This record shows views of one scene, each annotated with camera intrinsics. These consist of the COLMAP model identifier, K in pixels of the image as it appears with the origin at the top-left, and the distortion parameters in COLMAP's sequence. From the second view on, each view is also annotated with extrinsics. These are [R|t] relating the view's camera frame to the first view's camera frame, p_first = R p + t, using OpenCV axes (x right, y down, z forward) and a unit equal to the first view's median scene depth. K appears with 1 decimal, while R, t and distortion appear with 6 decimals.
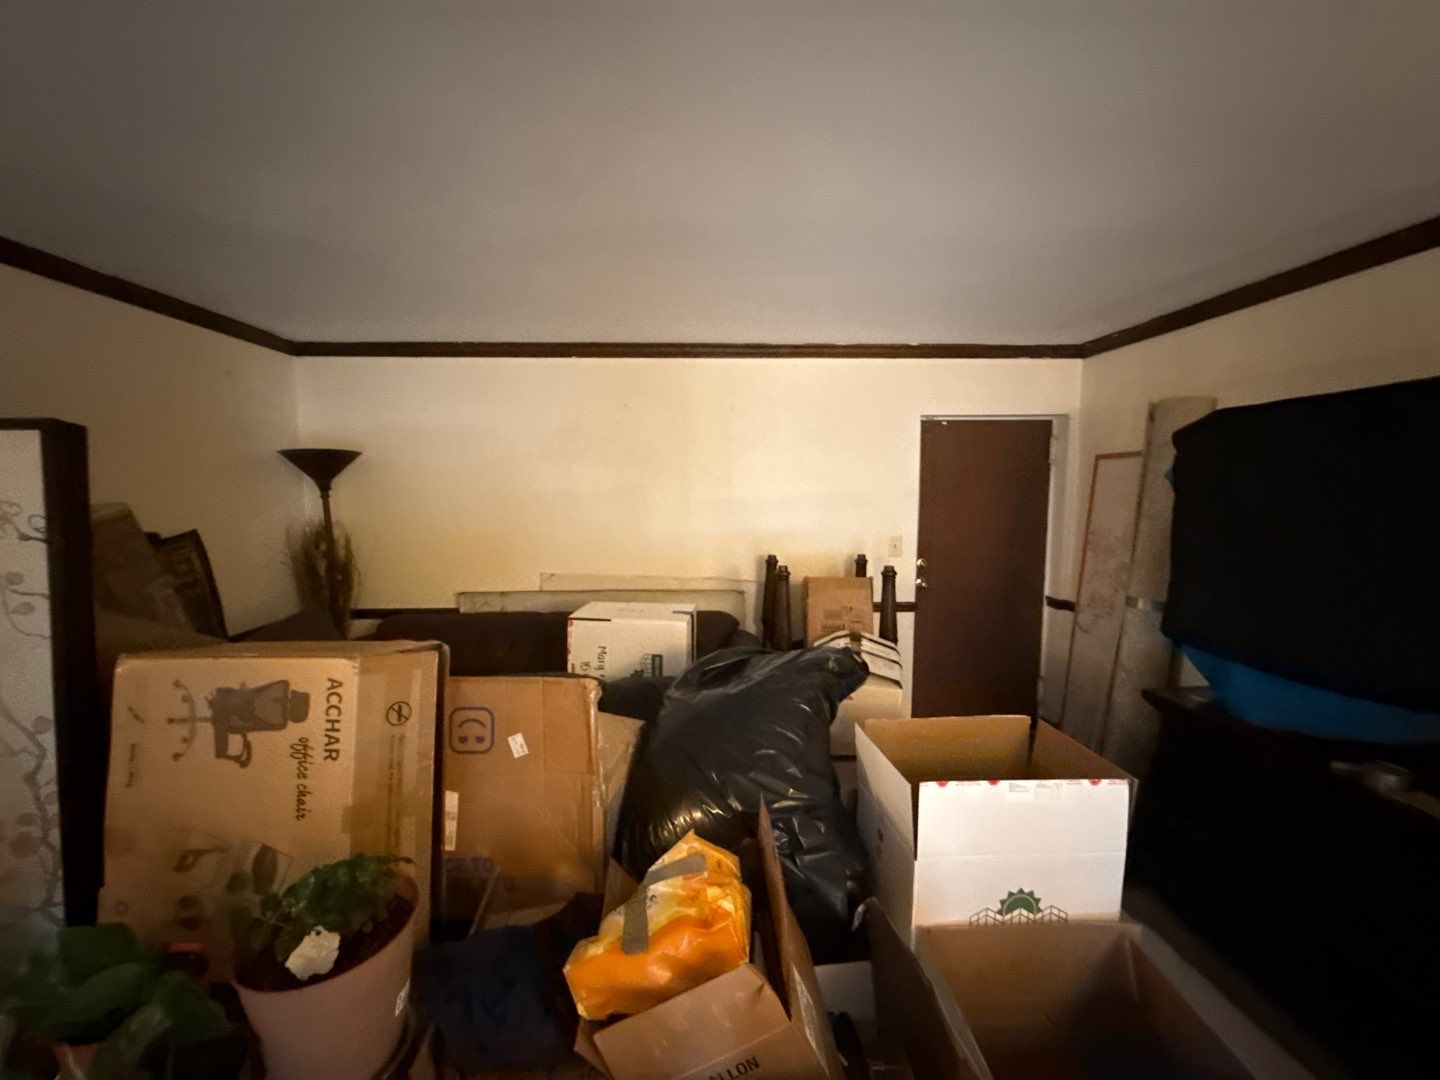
lens RADIAL K [[581.2, 0, 720.8], [0, 581.2, 541.7], [0, 0, 1]] dist [-0.001033, 0.000319]
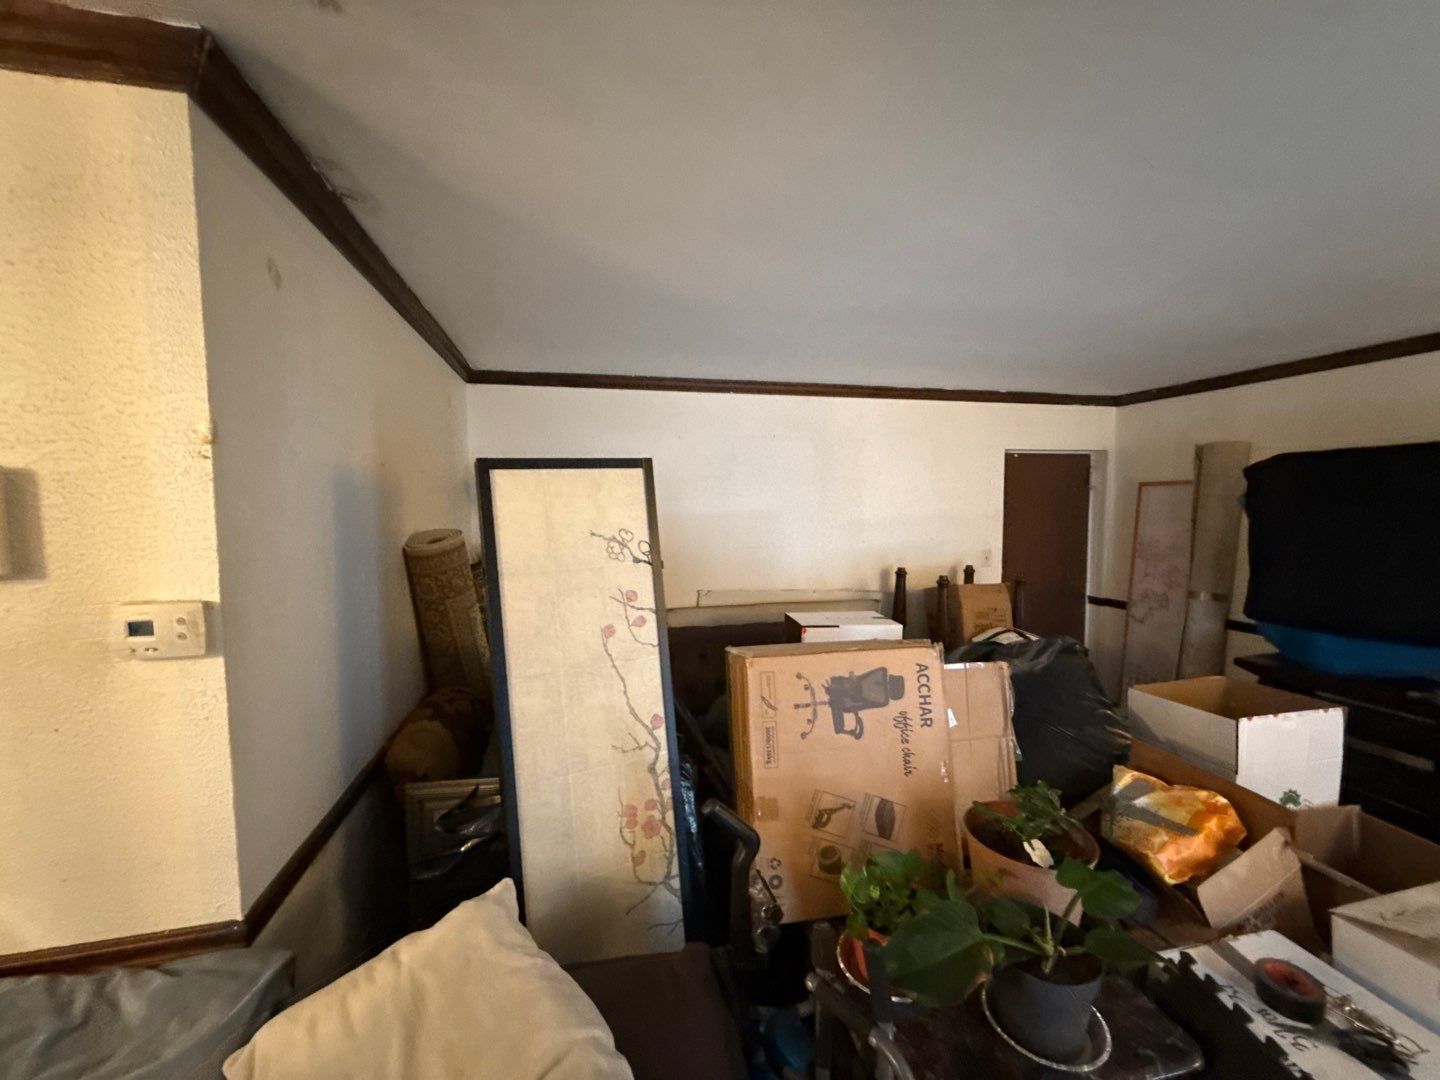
lens RADIAL K [[581.2, 0, 717.4], [0, 581.2, 541.4], [0, 0, 1]] dist [-0.001033, 0.000319]
pose [[0.980606, -0.016638, 0.195281, -1.274310], [0.022946, 0.999284, -0.030087, -0.006274], [-0.194641, 0.033985, 0.980286, -0.173832]]
